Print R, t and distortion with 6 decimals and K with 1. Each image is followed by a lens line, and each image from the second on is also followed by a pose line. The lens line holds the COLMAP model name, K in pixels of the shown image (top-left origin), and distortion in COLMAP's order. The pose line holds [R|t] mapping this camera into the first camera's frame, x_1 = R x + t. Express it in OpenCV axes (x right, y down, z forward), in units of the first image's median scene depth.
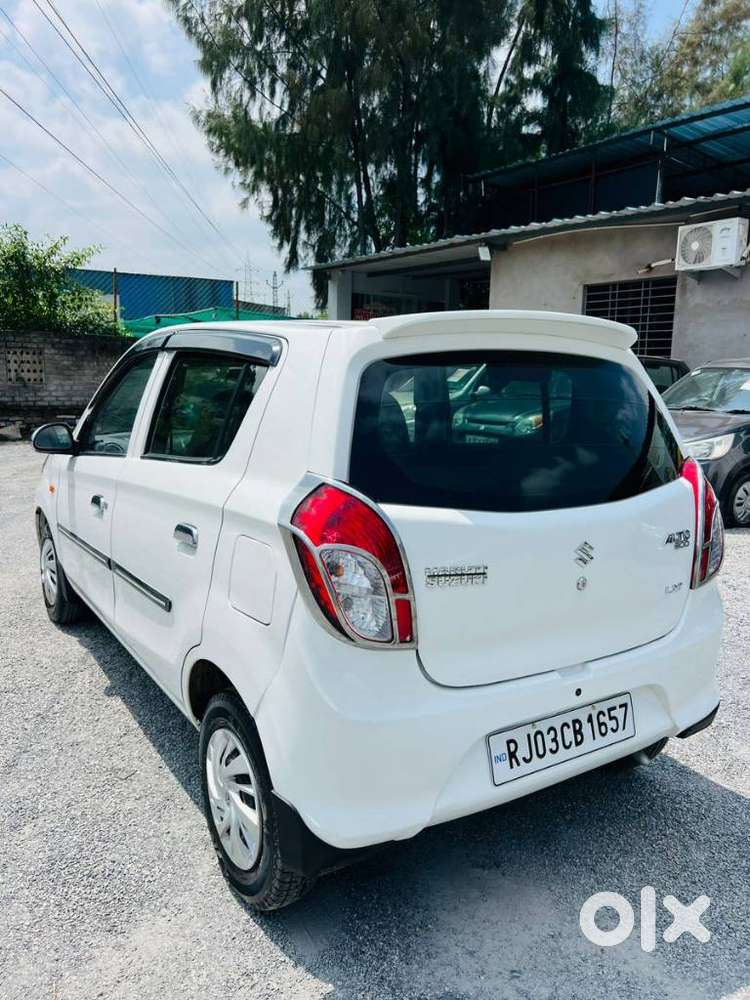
lens RADIAL K [[743.4, 0, 367.9], [0, 743.4, 506.1], [0, 0, 1]] dist [0.029852, -0.044394]
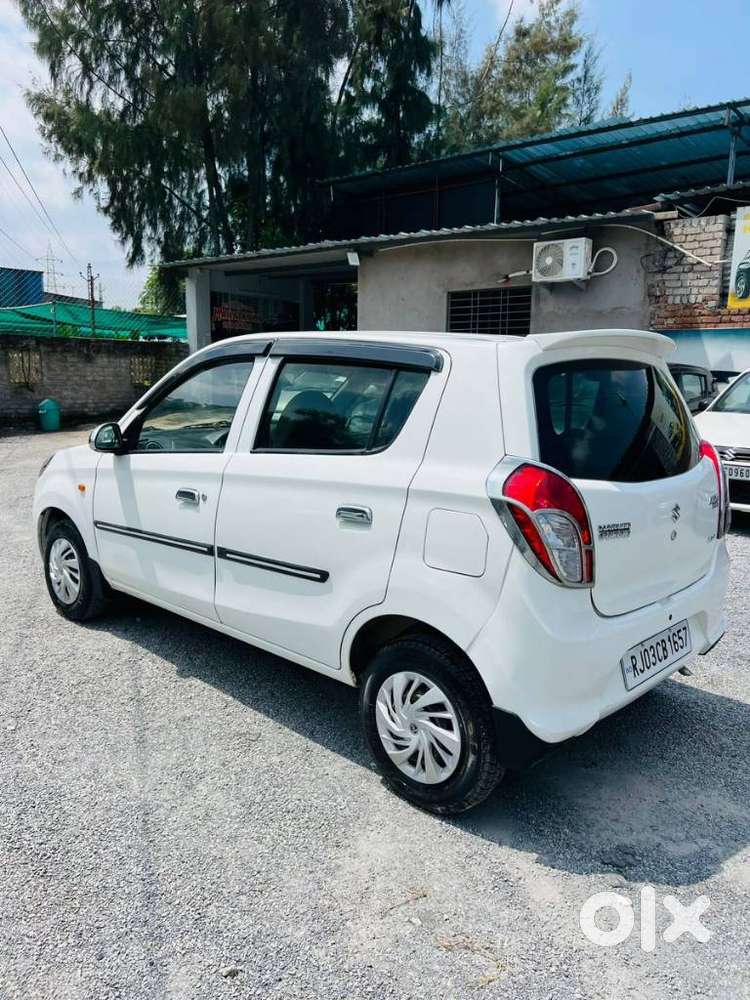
lens RADIAL K [[744.3, 0, 375.0], [0, 744.3, 500.0], [0, 0, 1]] dist [0.005886, -0.006076]
pose [[0.970578, -0.039230, 0.237571, -0.115261], [0.040404, 0.999183, -0.000072, 0.004093], [-0.237374, 0.009668, 0.971370, -0.036135]]
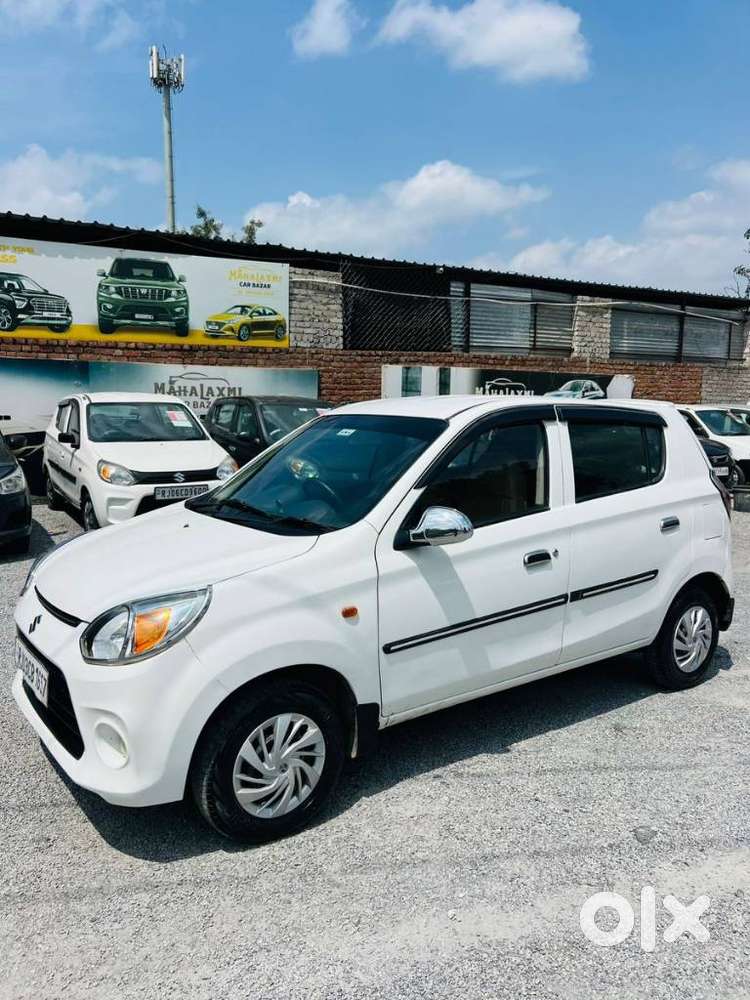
lens RADIAL K [[743.4, 0, 367.9], [0, 743.4, 506.1], [0, 0, 1]] dist [0.029852, -0.044394]
pose [[-0.053834, -0.154331, 0.986552, -0.459630], [0.167278, 0.972629, 0.161281, -0.096356], [-0.984439, 0.173711, -0.026544, 0.410068]]
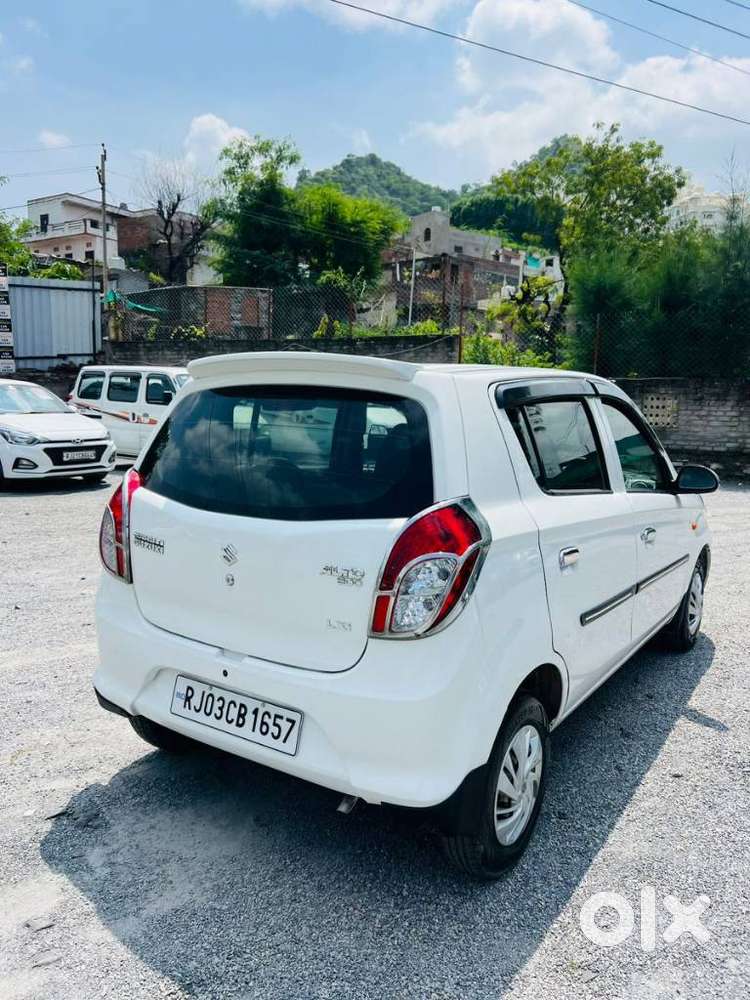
lens RADIAL K [[750.3, 0, 379.4], [0, 750.3, 507.1], [0, 0, 1]] dist [0.006213, -0.001793]
pose [[0.407598, 0.107578, -0.906803, 0.303434], [-0.170042, 0.984609, 0.040377, -0.020214], [0.897190, 0.137737, 0.419617, 0.147659]]
